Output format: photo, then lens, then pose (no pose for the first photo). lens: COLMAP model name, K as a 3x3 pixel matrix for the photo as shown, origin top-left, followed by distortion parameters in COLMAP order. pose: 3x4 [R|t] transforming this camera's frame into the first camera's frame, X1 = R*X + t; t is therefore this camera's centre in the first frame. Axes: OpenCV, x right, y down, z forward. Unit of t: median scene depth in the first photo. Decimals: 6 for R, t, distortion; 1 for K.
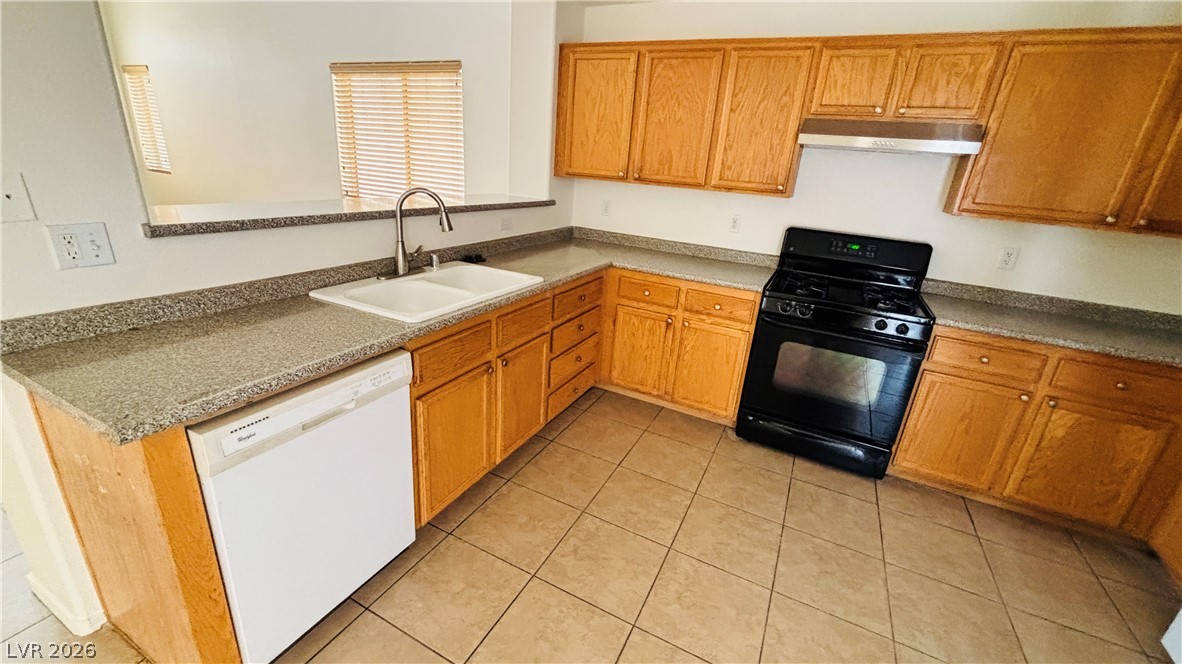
lens RADIAL K [[483.2, 0, 589.2], [0, 483.2, 330.6], [0, 0, 1]] dist [-0.000982, 0.000167]
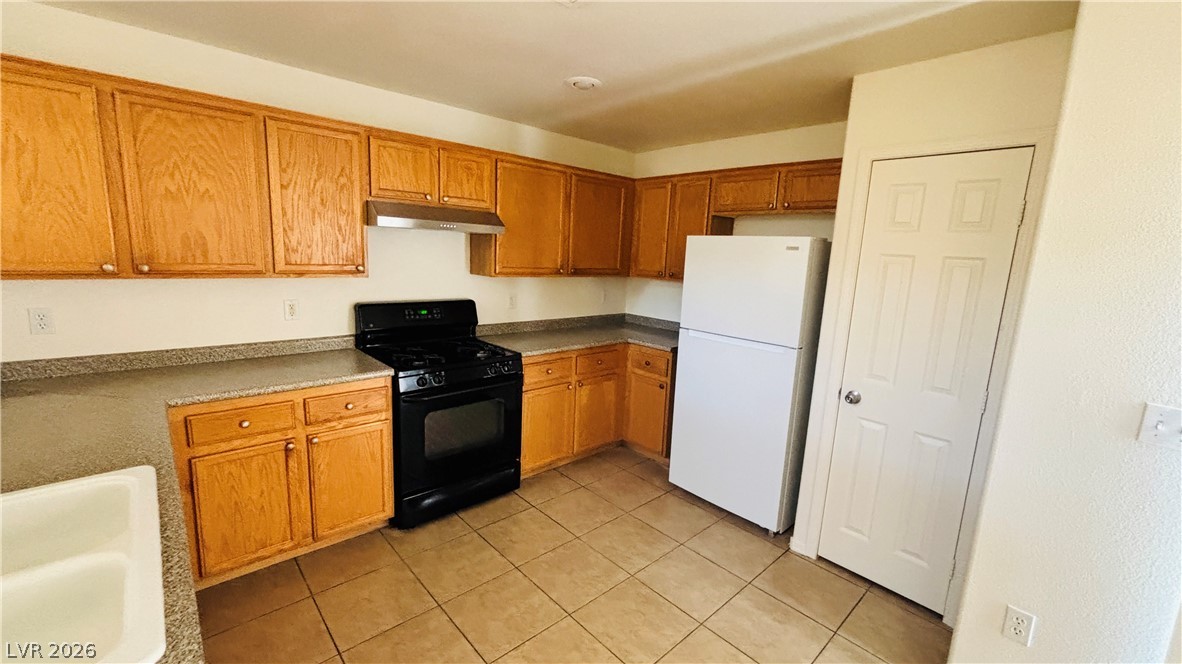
lens RADIAL K [[480.5, 0, 584.3], [0, 480.5, 328.9], [0, 0, 1]] dist [-0.011437, 0.011523]
pose [[0.357102, -0.212640, 0.909540, -0.350451], [0.300340, 0.948173, 0.103753, -0.148220], [-0.884462, 0.236121, 0.402459, 0.251875]]
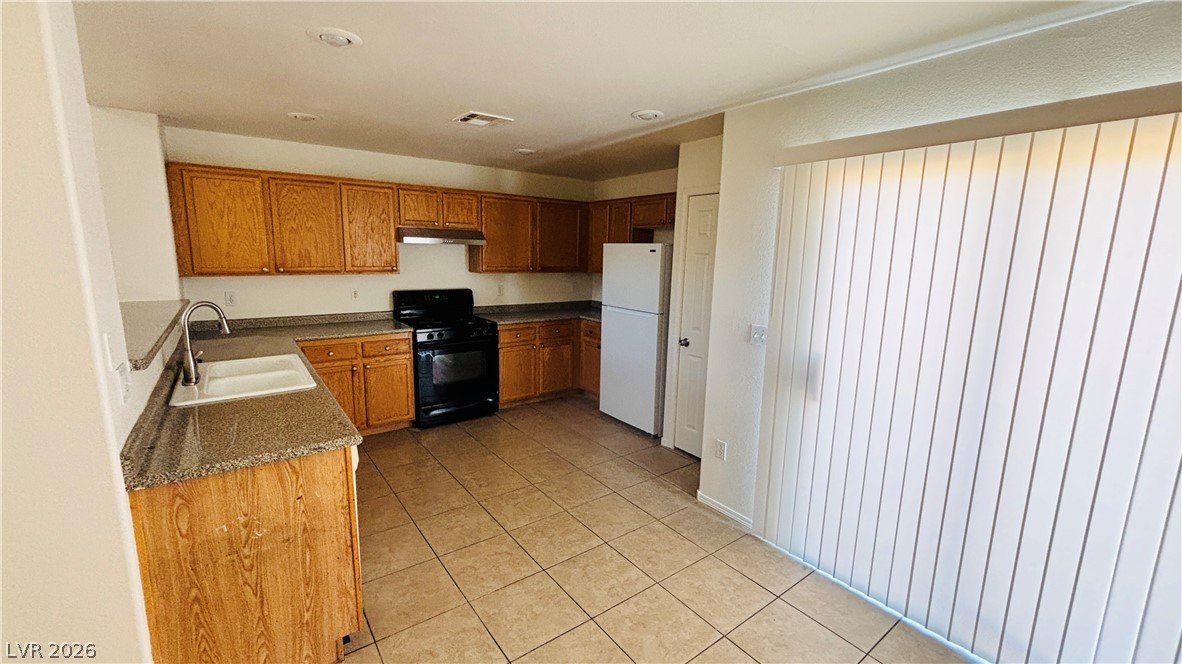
lens RADIAL K [[483.2, 0, 589.2], [0, 483.2, 330.6], [0, 0, 1]] dist [-0.000982, 0.000167]
pose [[0.446555, -0.211678, 0.869357, -0.768245], [0.314832, 0.946652, 0.068782, -0.007069], [-0.837538, 0.242986, 0.489375, -0.279615]]
